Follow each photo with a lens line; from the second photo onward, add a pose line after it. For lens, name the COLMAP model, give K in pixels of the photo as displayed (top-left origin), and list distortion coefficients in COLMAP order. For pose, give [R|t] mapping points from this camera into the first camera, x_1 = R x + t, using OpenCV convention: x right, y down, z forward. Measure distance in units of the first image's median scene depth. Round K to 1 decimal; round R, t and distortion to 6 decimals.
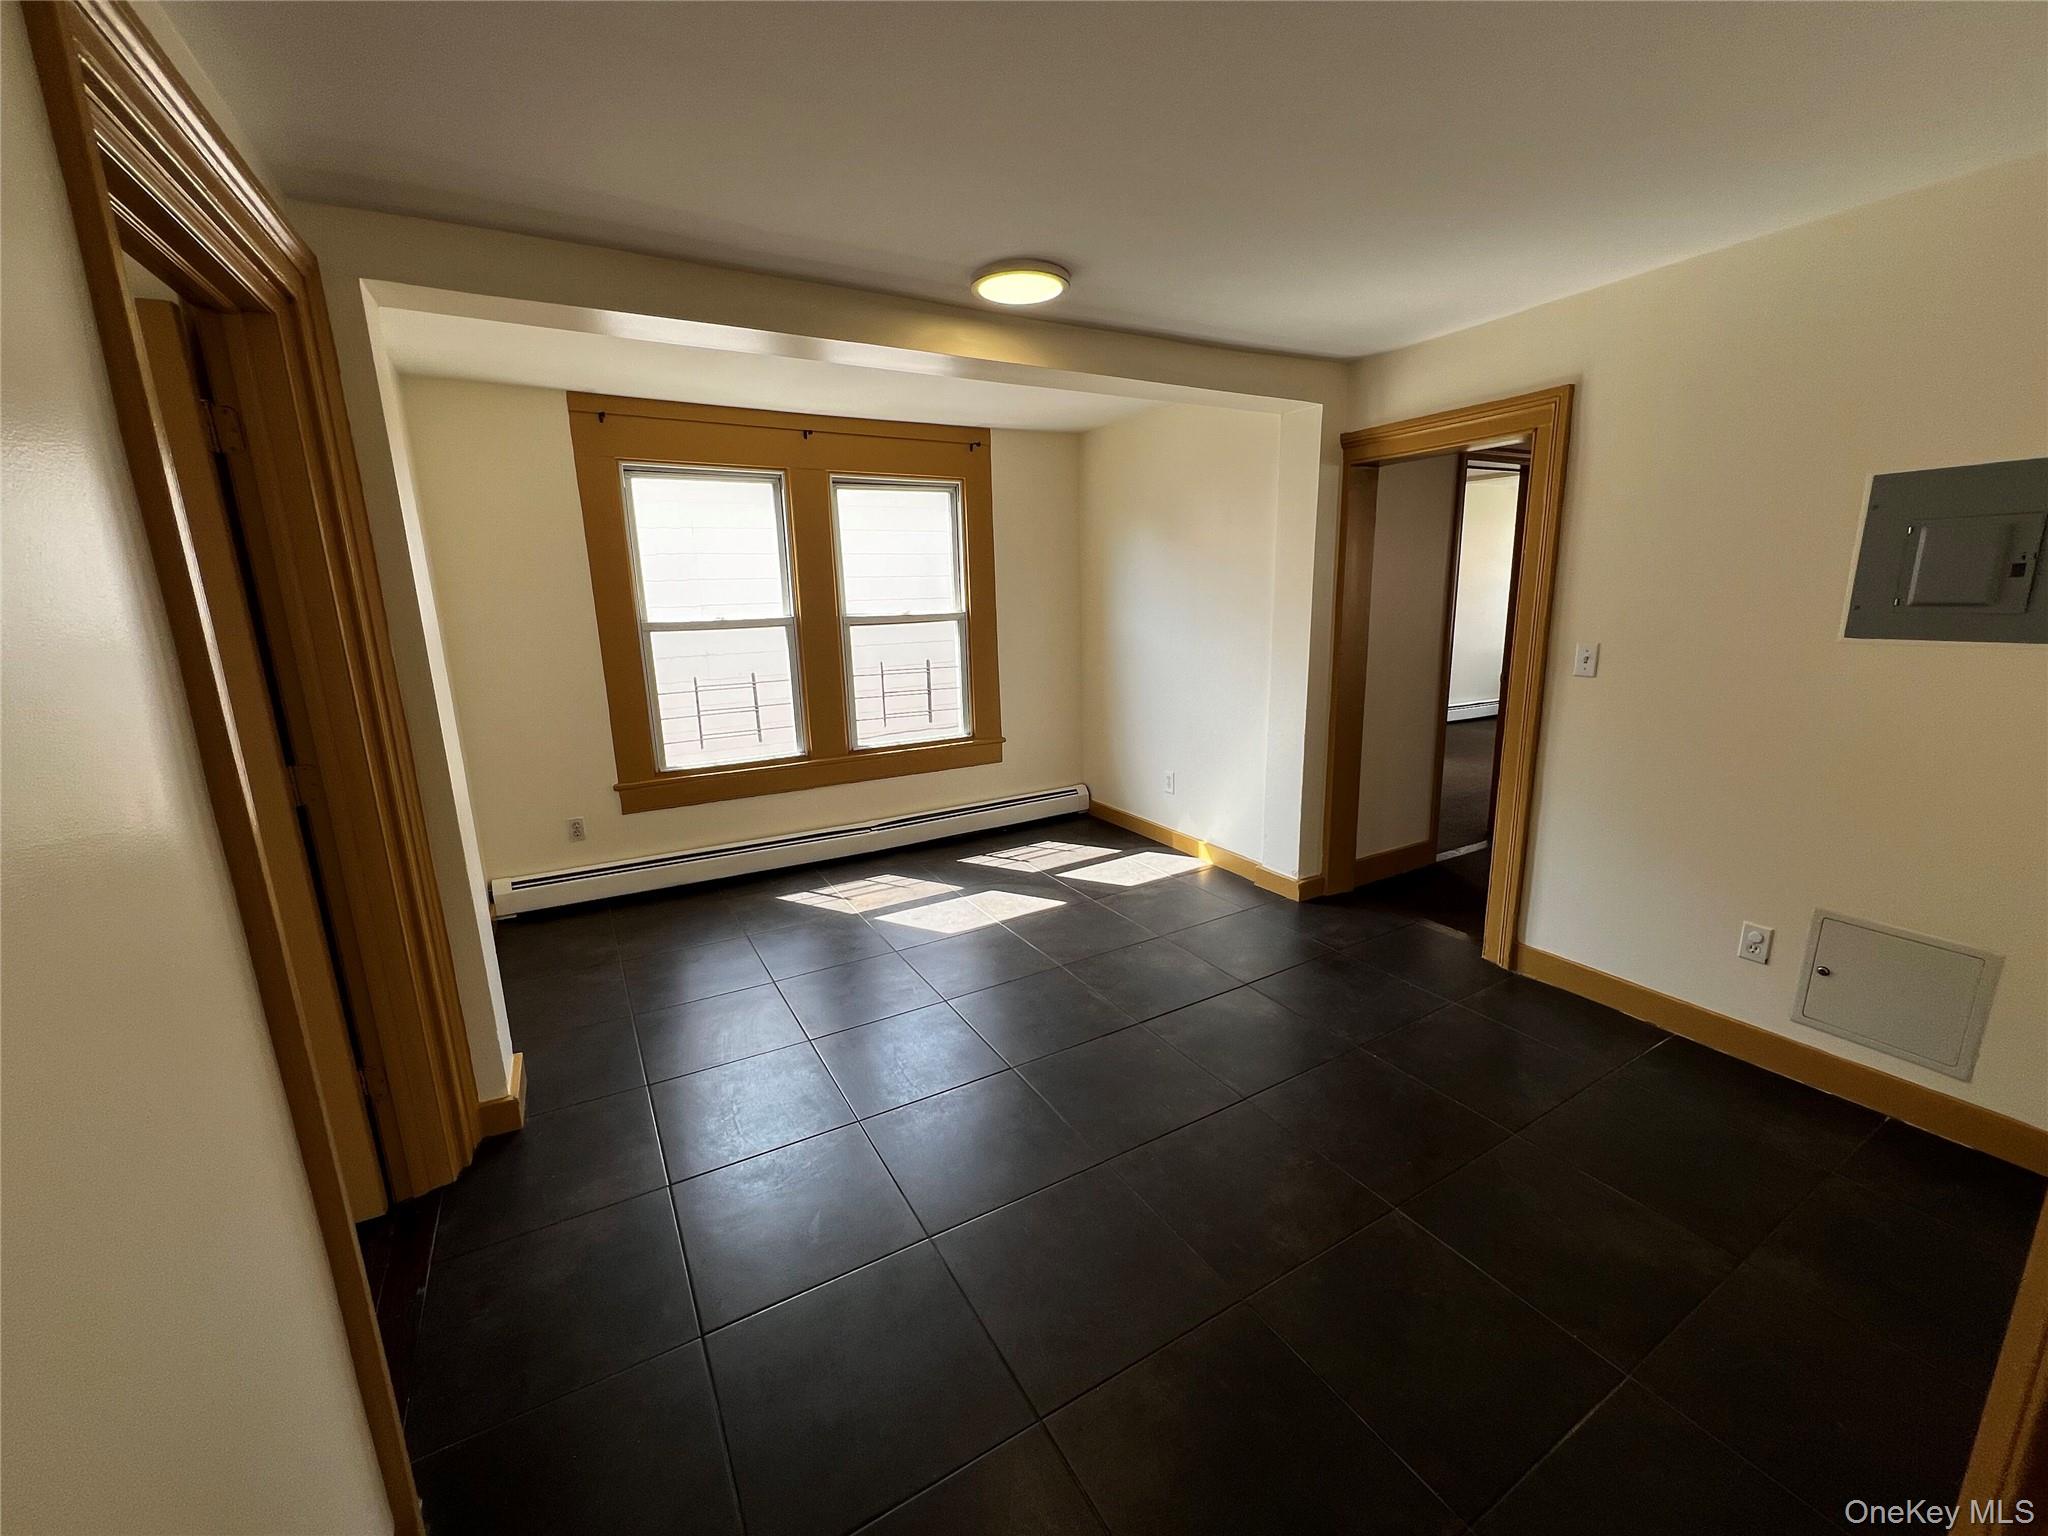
lens RADIAL K [[821.4, 0, 1029.1], [0, 821.4, 769.7], [0, 0, 1]] dist [-0.003472, 0.000838]
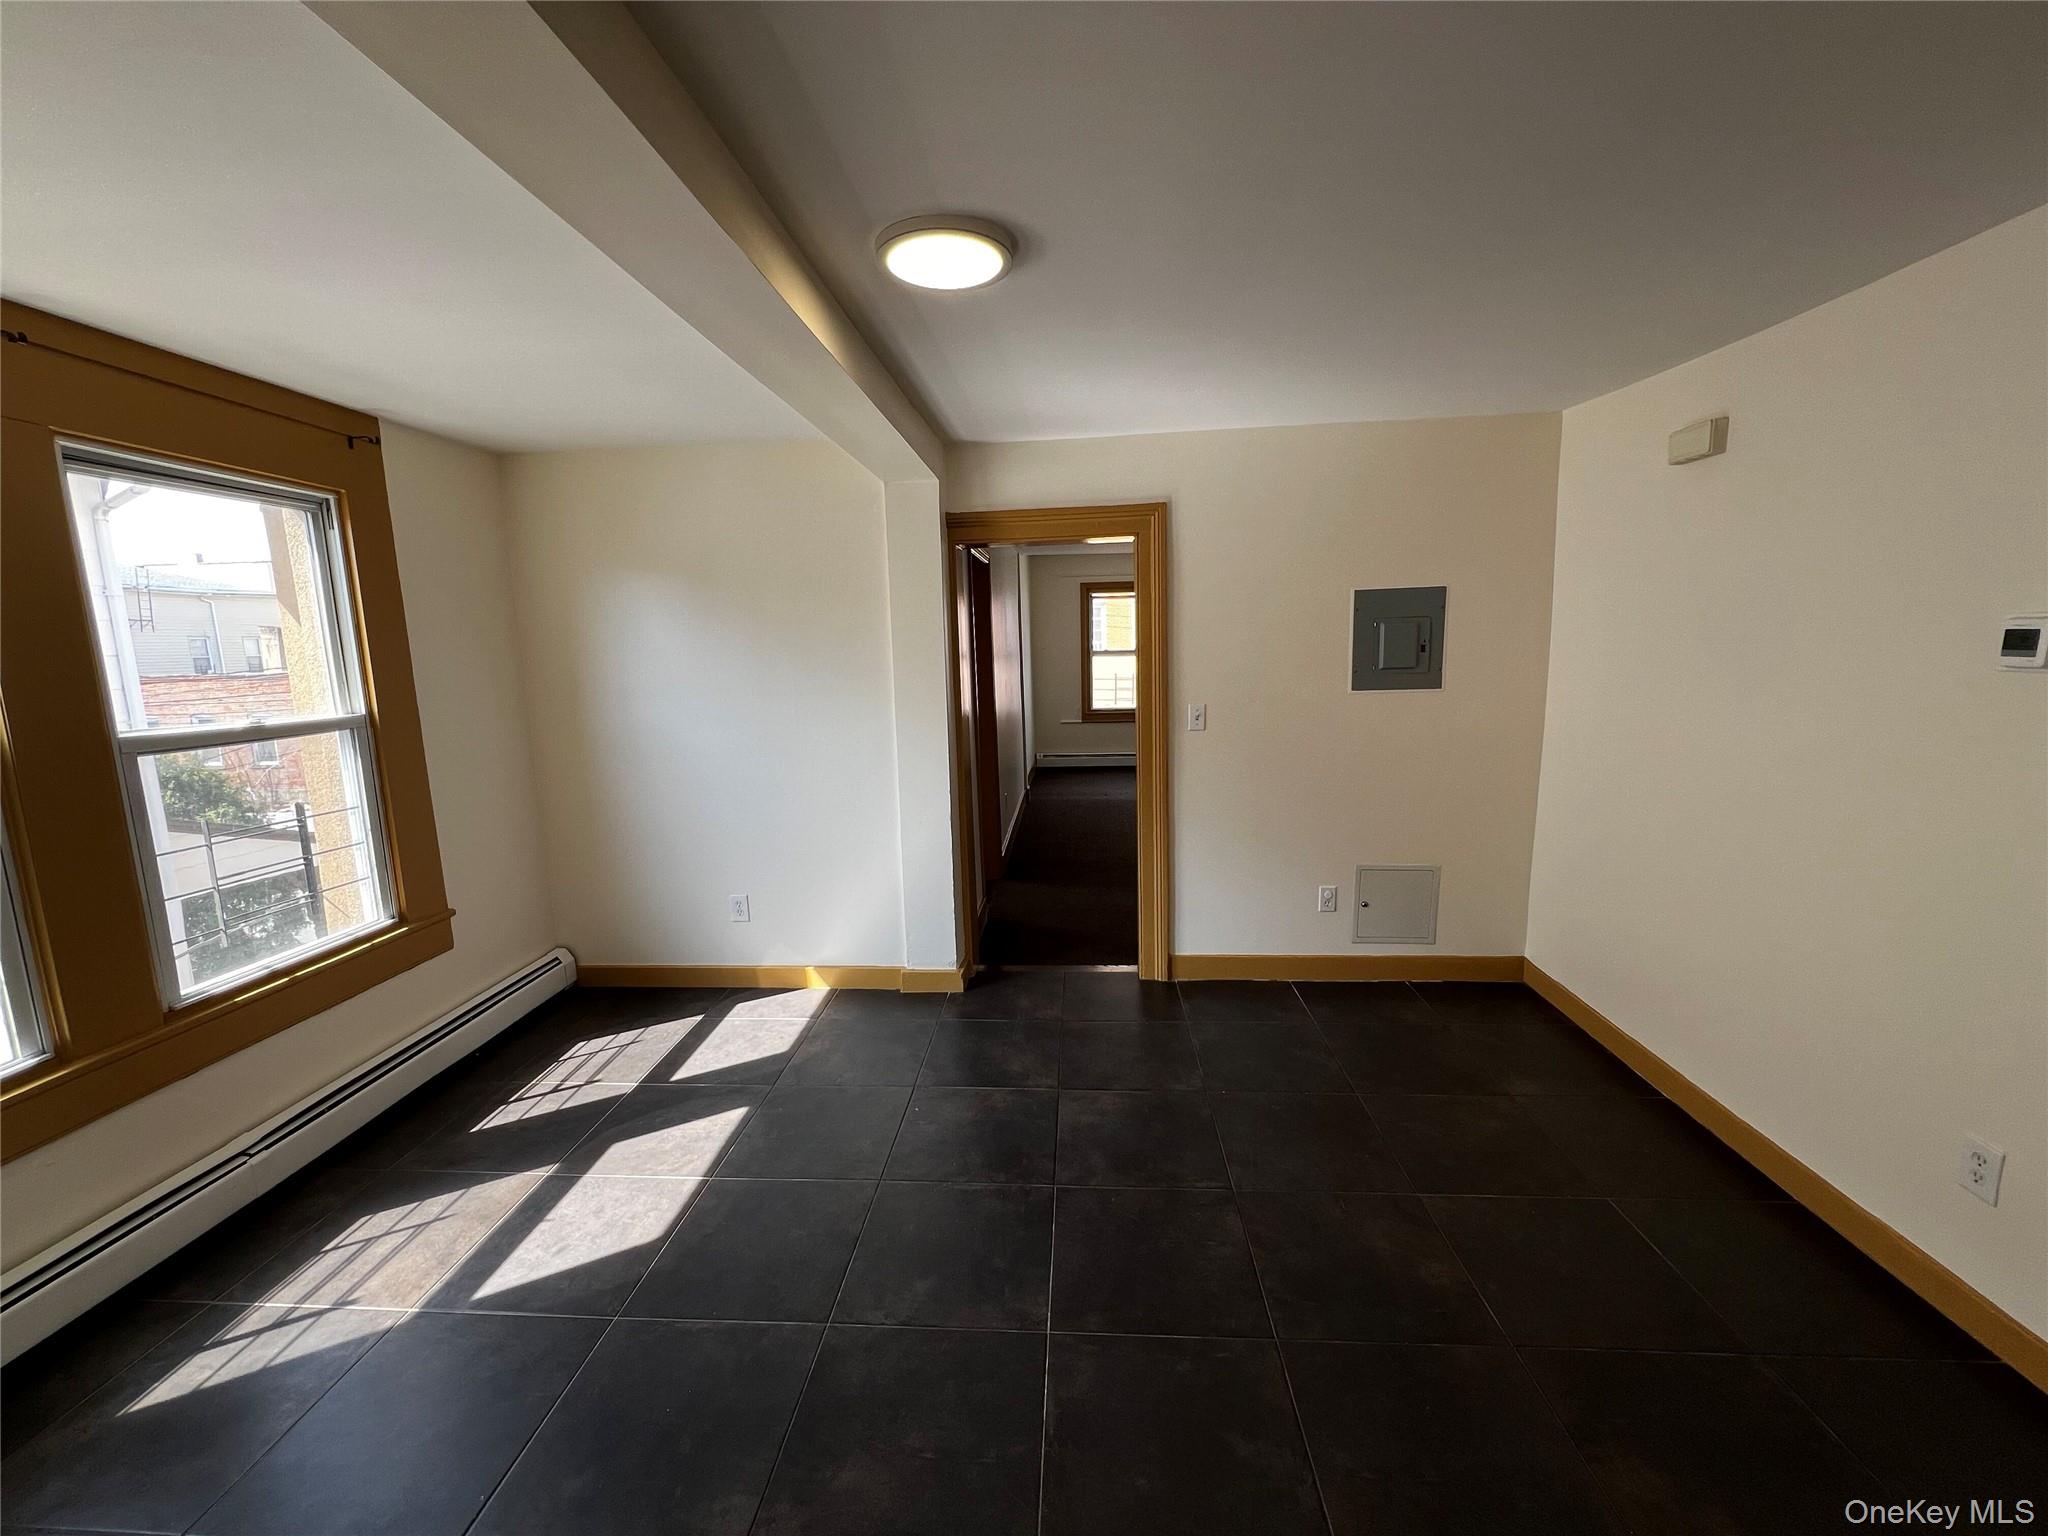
lens RADIAL K [[821.4, 0, 1025.9], [0, 821.4, 768.6], [0, 0, 1]] dist [-0.003472, 0.000838]
pose [[0.555375, -0.114598, 0.823666, -0.344244], [0.193614, 0.981060, 0.005948, -0.075516], [-0.808747, 0.156170, 0.567044, 0.331151]]
